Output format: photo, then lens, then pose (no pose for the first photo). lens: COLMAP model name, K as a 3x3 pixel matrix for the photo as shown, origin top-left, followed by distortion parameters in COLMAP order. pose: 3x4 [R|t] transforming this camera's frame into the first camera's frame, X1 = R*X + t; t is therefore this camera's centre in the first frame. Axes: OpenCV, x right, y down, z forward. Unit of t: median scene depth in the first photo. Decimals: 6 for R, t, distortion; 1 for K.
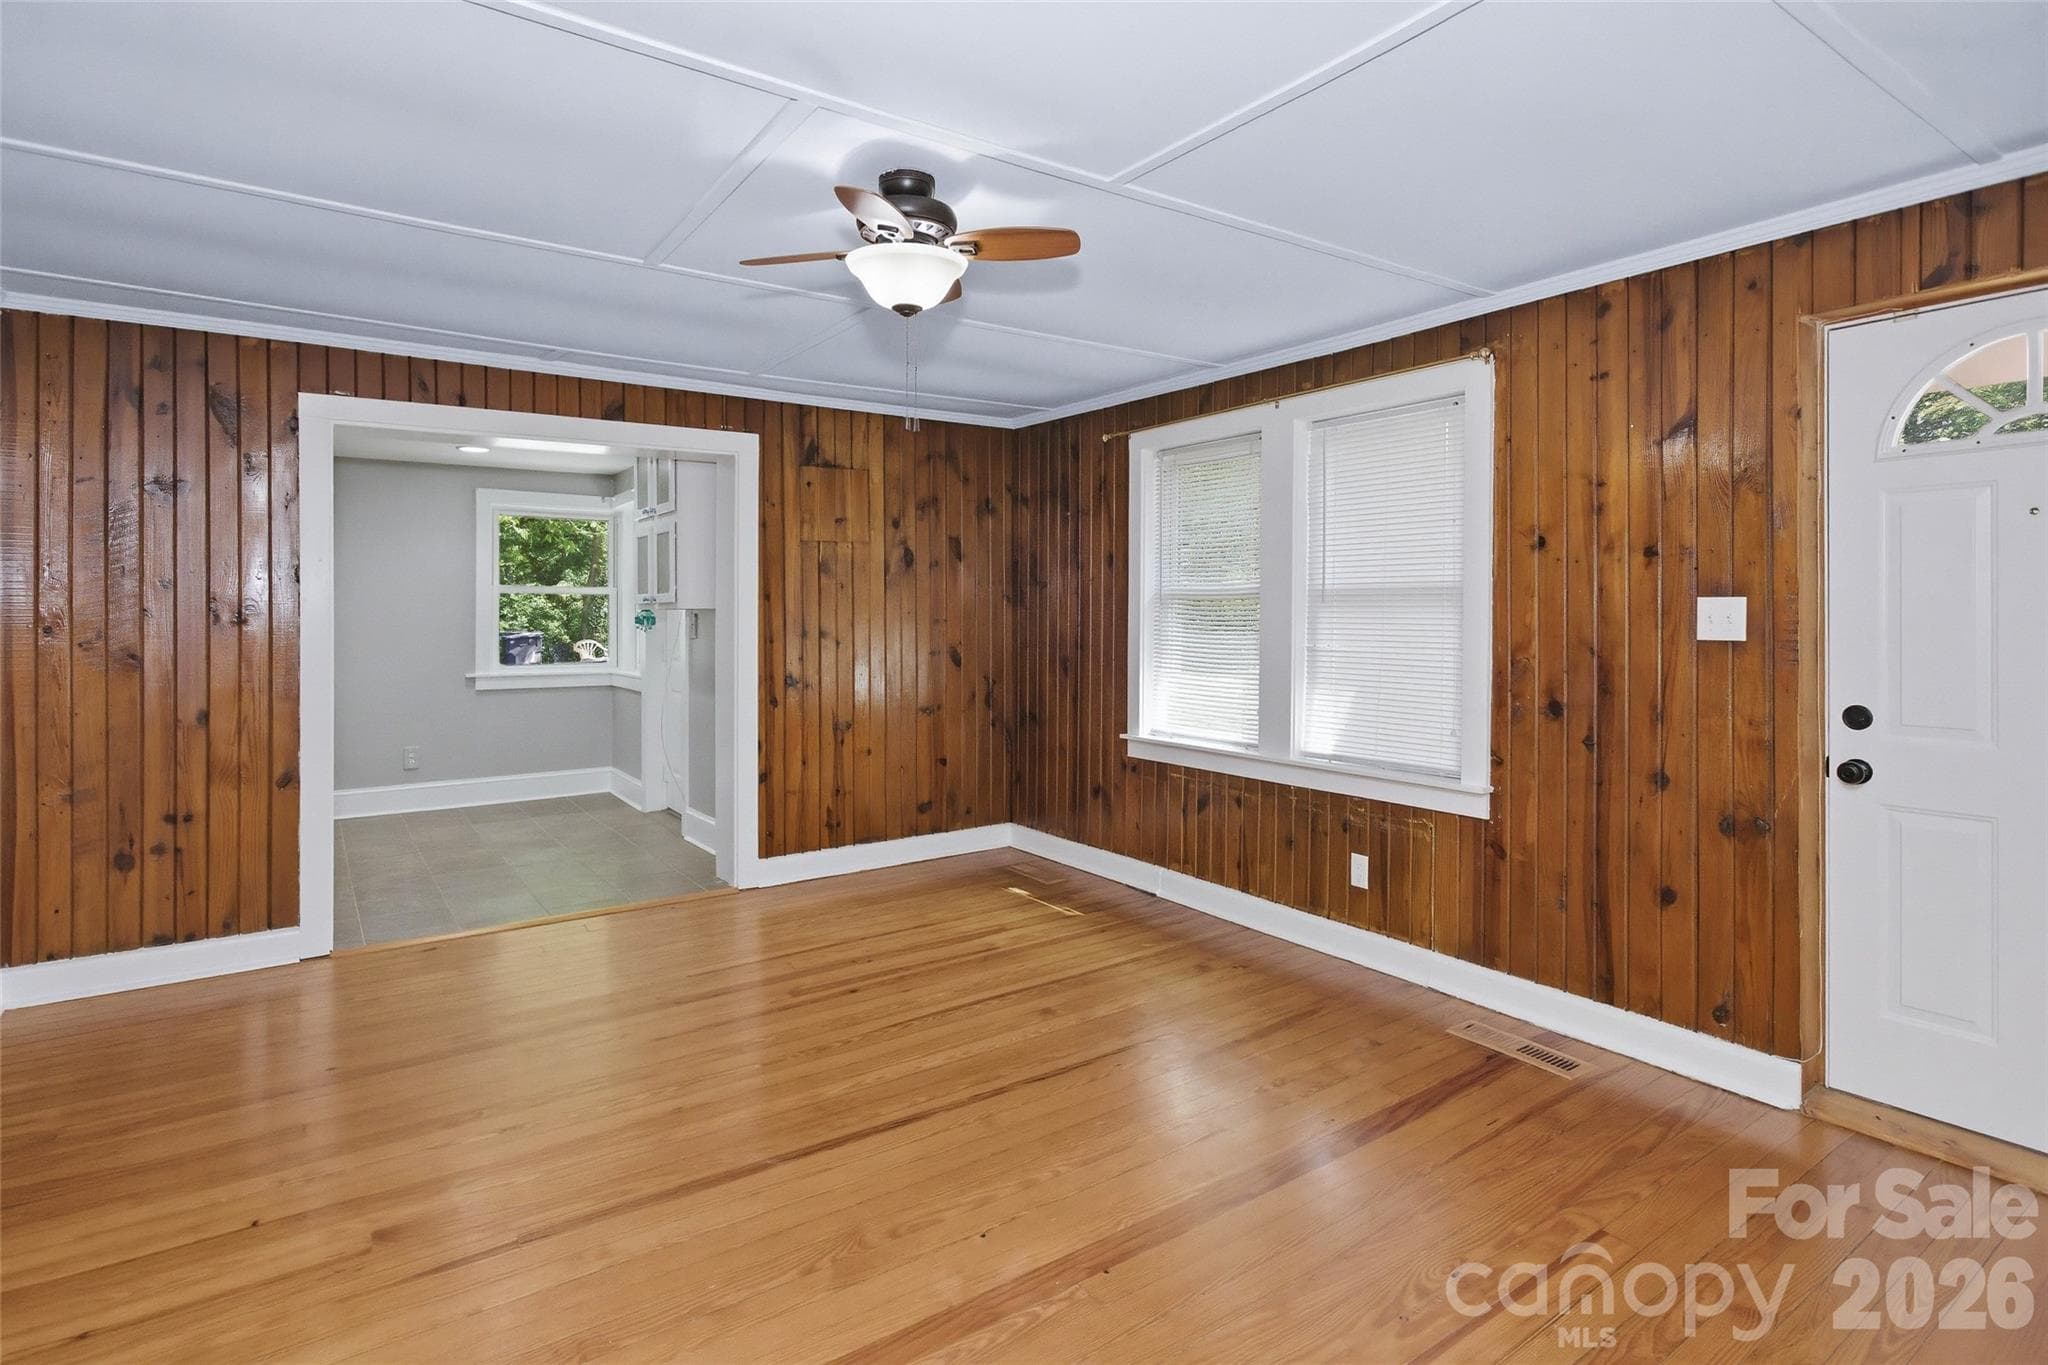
lens RADIAL K [[1038.6, 0, 1025.9], [0, 1038.6, 612.9], [0, 0, 1]] dist [0.001385, 0.000610]
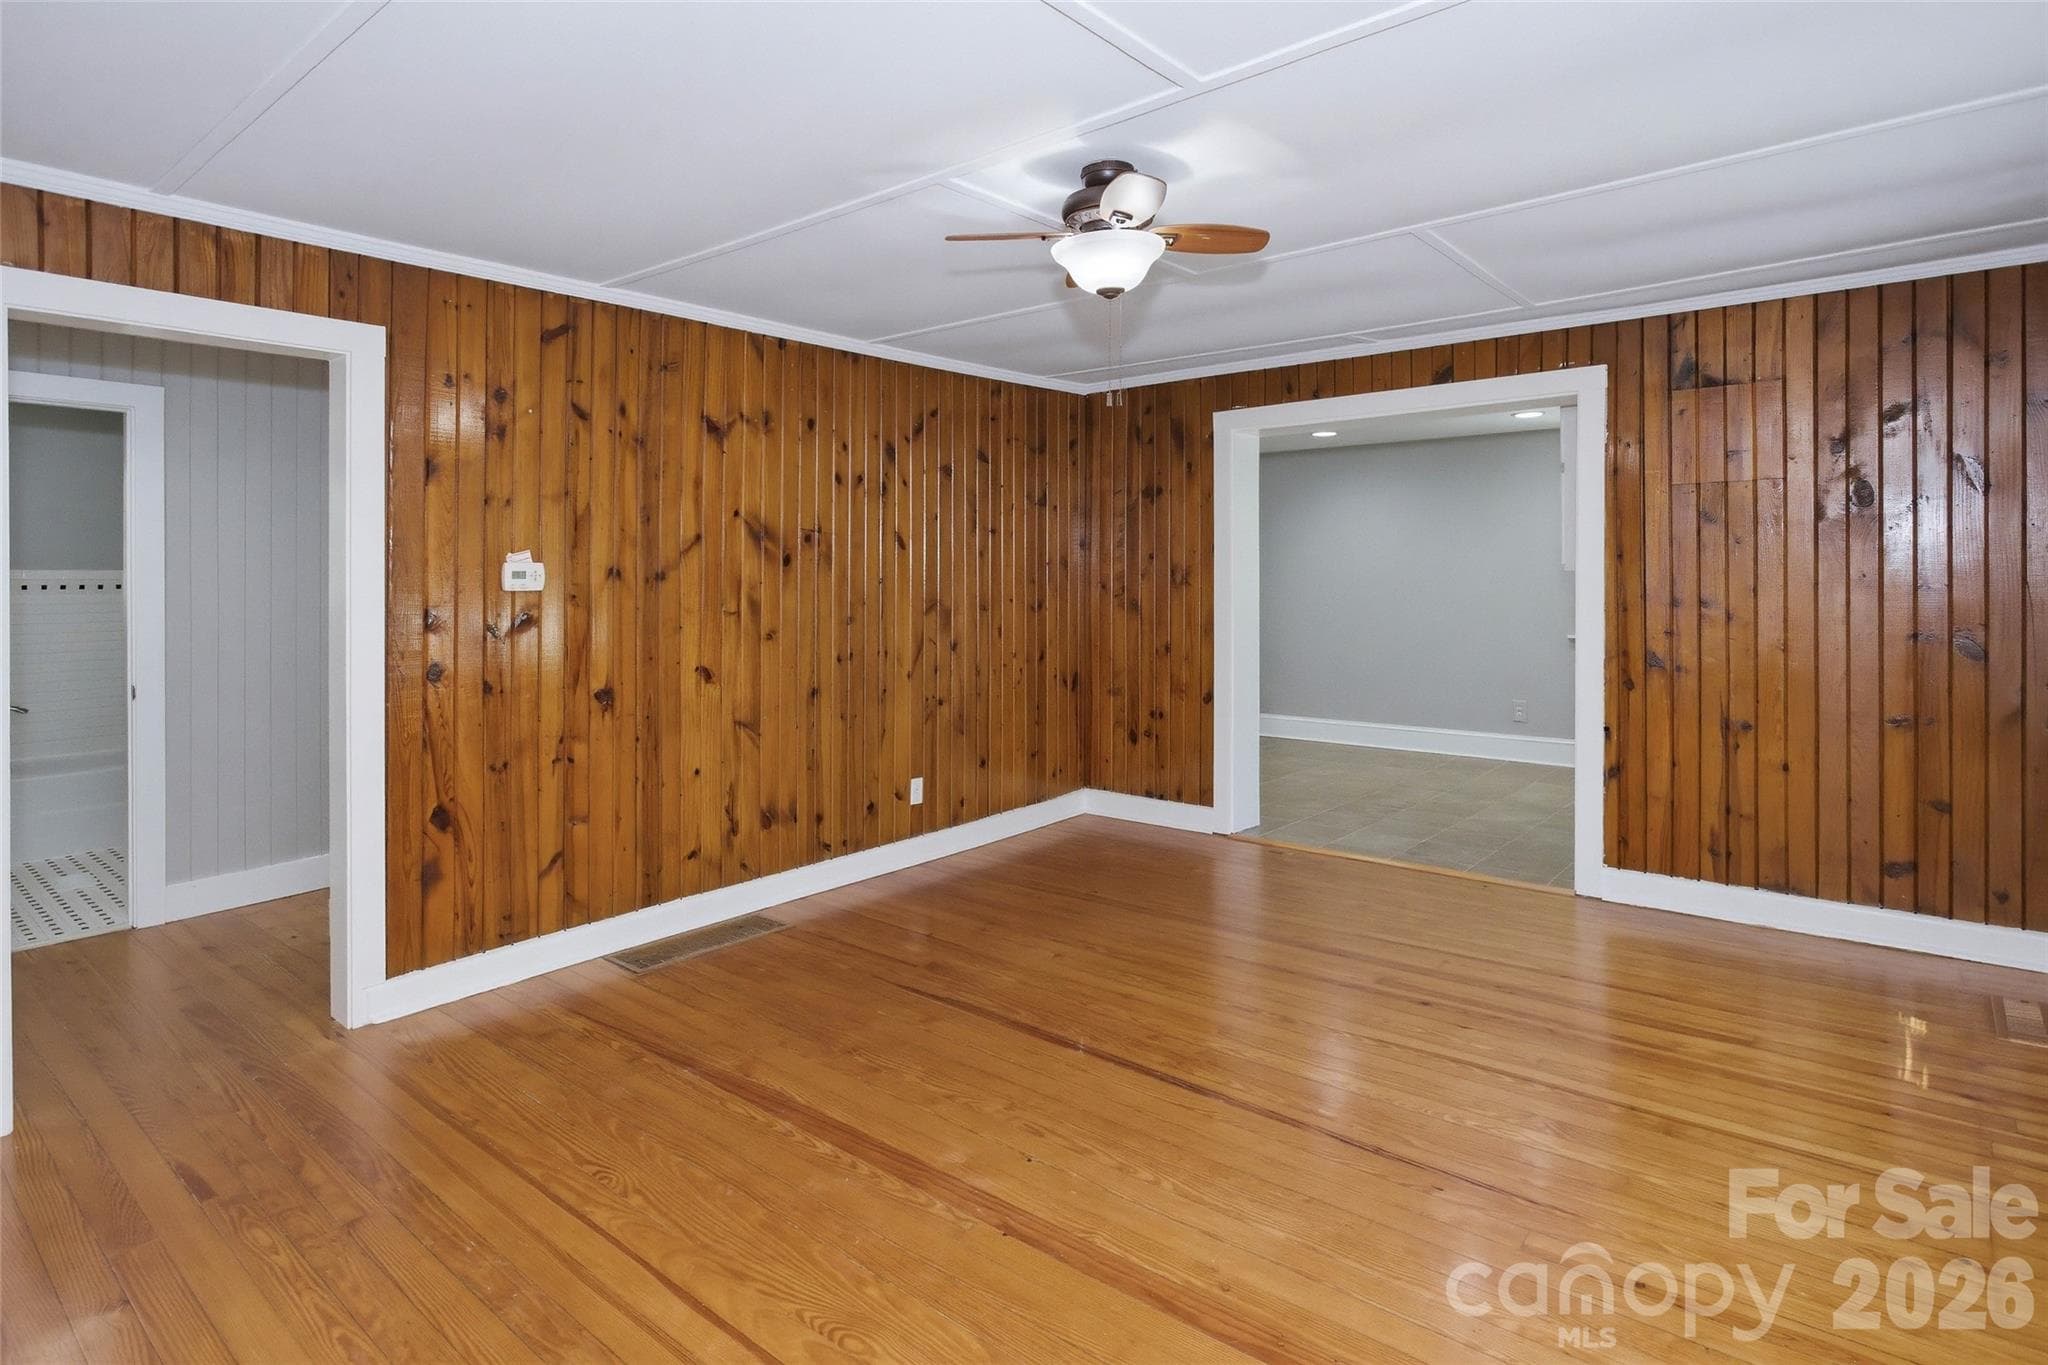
lens RADIAL K [[1062.3, 0, 1023.1], [0, 1062.3, 581.5], [0, 0, 1]] dist [-0.010499, 0.007644]
pose [[0.272625, 0.005857, -0.962102, 0.592868], [0.000845, 0.999980, 0.006327, -0.002254], [0.962120, -0.002538, 0.272615, 0.412160]]
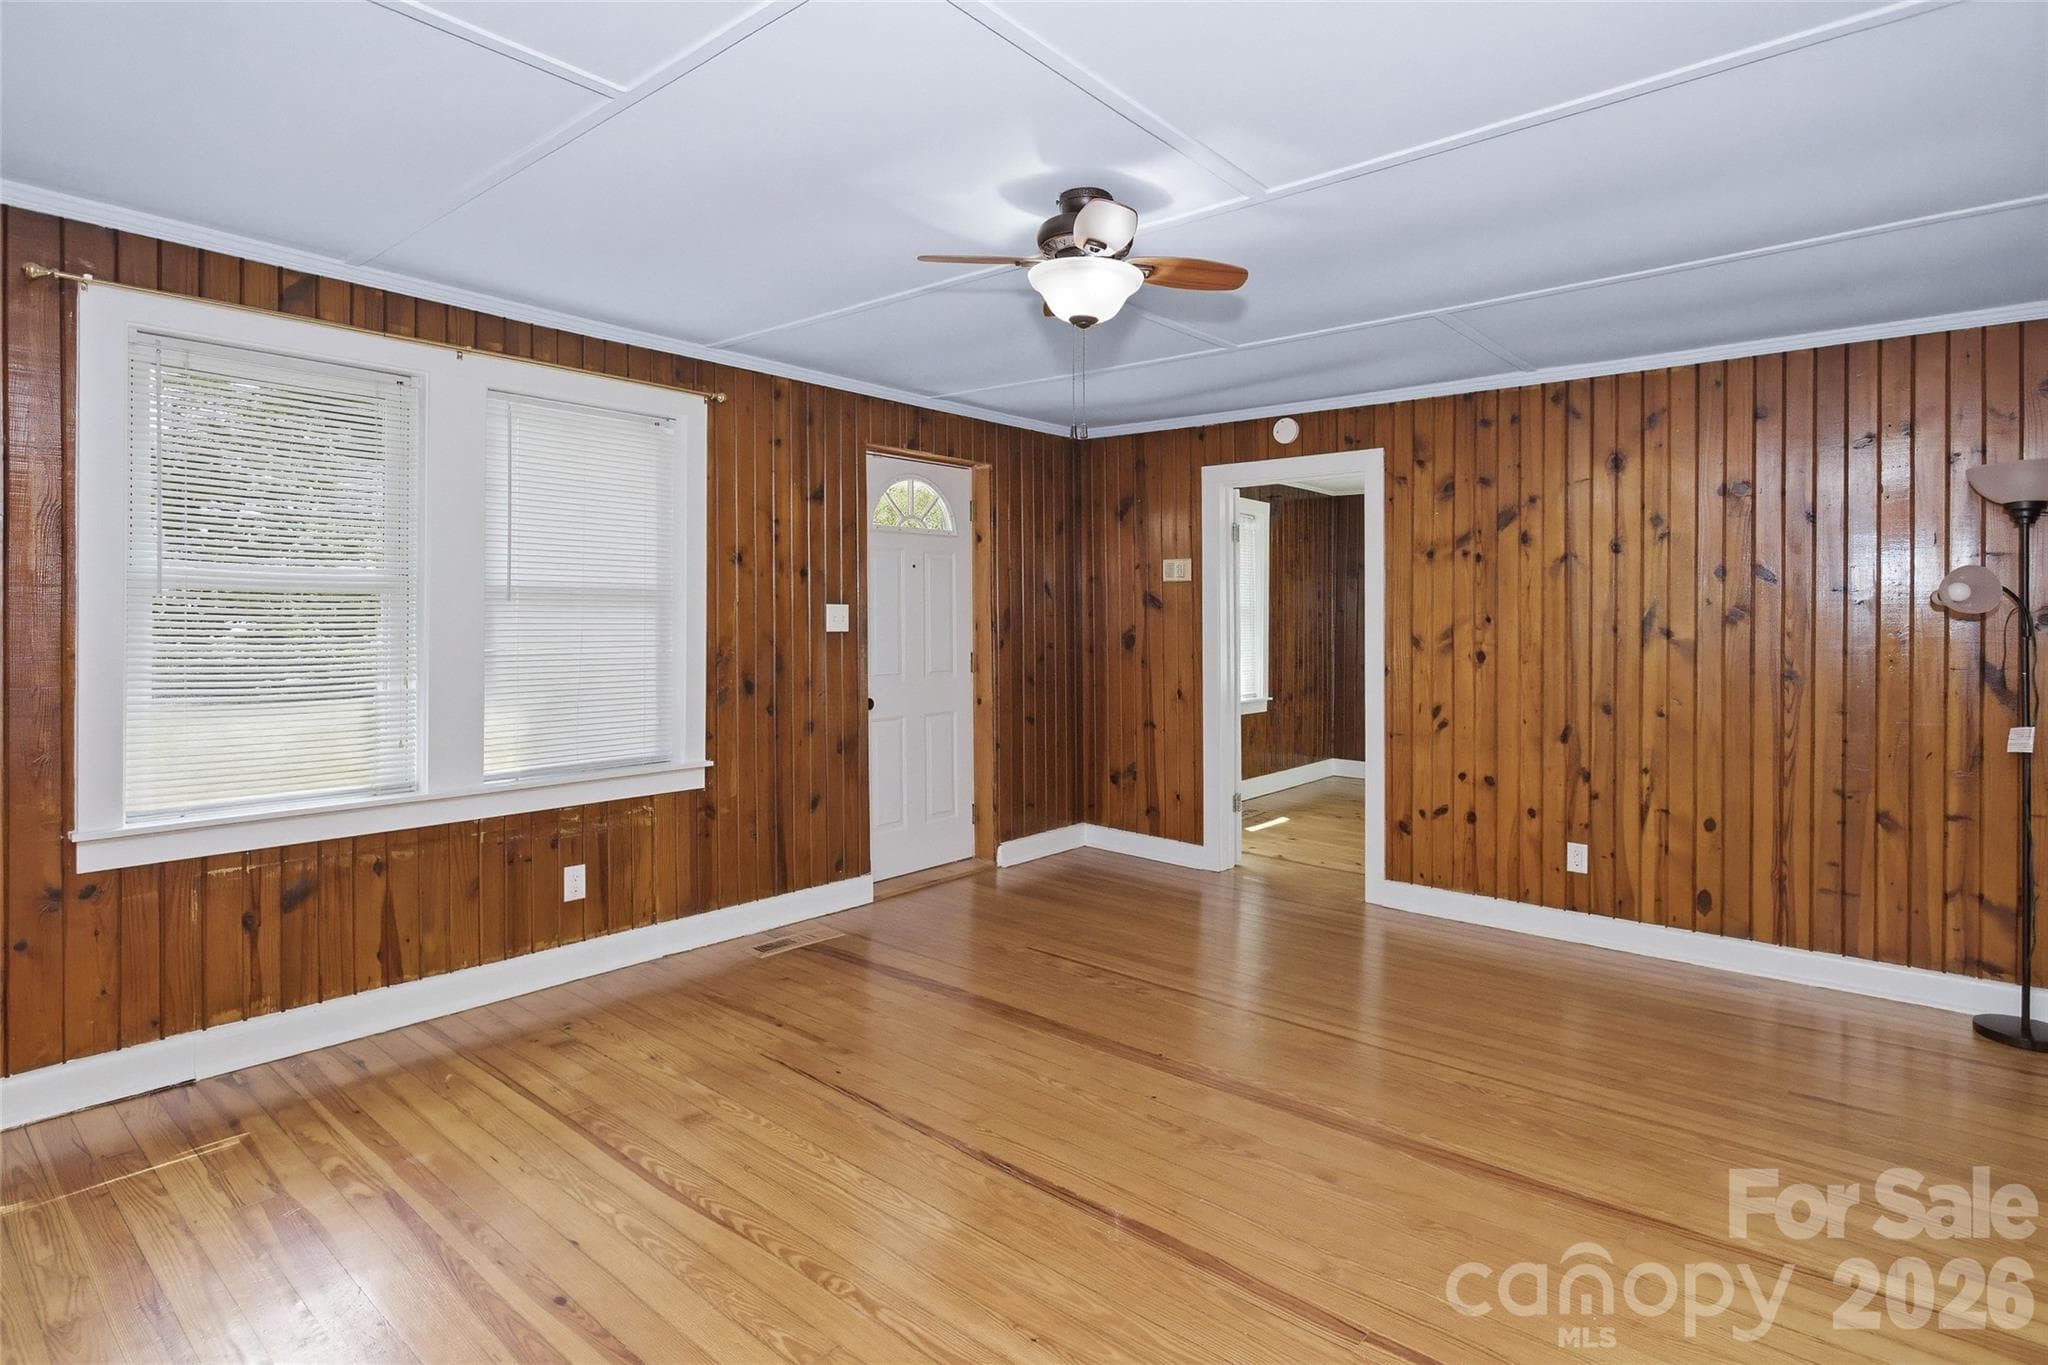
lens RADIAL K [[1038.6, 0, 1025.9], [0, 1038.6, 612.9], [0, 0, 1]] dist [0.001385, 0.000610]
pose [[-0.256248, 0.005741, 0.966594, -0.738316], [-0.003435, 0.999971, -0.006850, 0.005867], [-0.966605, -0.005075, -0.256220, 0.880246]]
